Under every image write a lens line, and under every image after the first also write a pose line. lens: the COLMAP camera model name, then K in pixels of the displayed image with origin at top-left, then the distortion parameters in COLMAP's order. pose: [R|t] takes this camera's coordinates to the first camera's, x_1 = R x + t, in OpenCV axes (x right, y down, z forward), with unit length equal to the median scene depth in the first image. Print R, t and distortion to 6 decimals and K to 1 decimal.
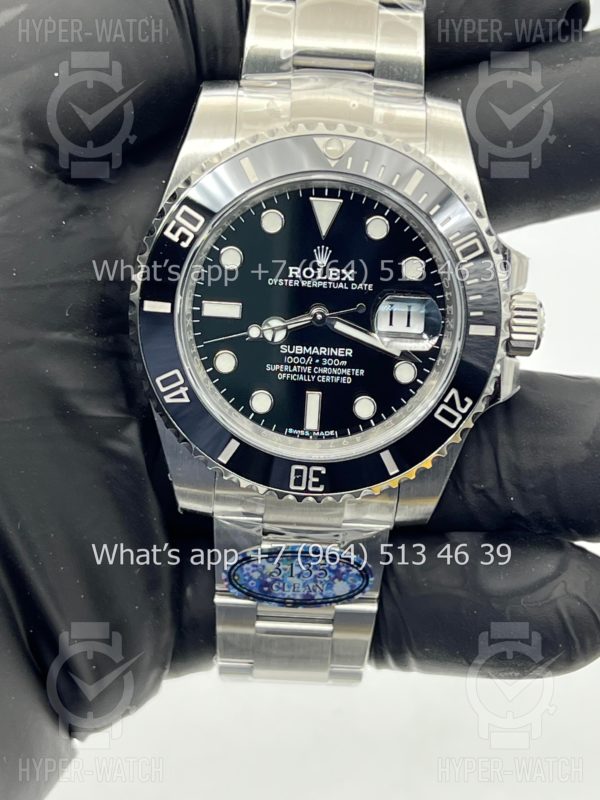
lens RADIAL K [[1951.1, 0, 300.2], [0, 1951.1, 370.7], [0, 0, 1]] dist [0.113072, 0.708410]
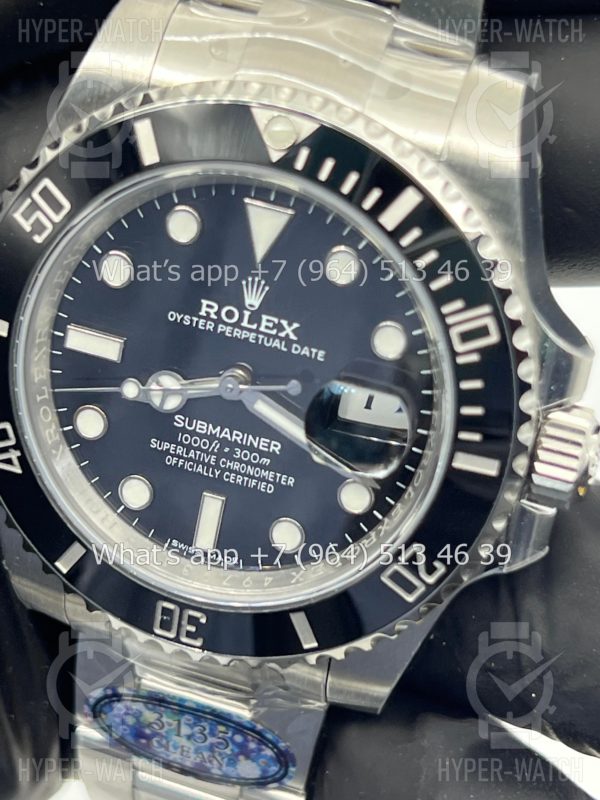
lens RADIAL K [[1951.1, 0, 300.2], [0, 1951.1, 370.7], [0, 0, 1]] dist [0.113072, 0.708410]
pose [[0.947013, 0.203483, -0.248517, 0.185693], [-0.170750, 0.974278, 0.147060, -0.128637], [0.272049, -0.096833, 0.957399, 0.399117]]
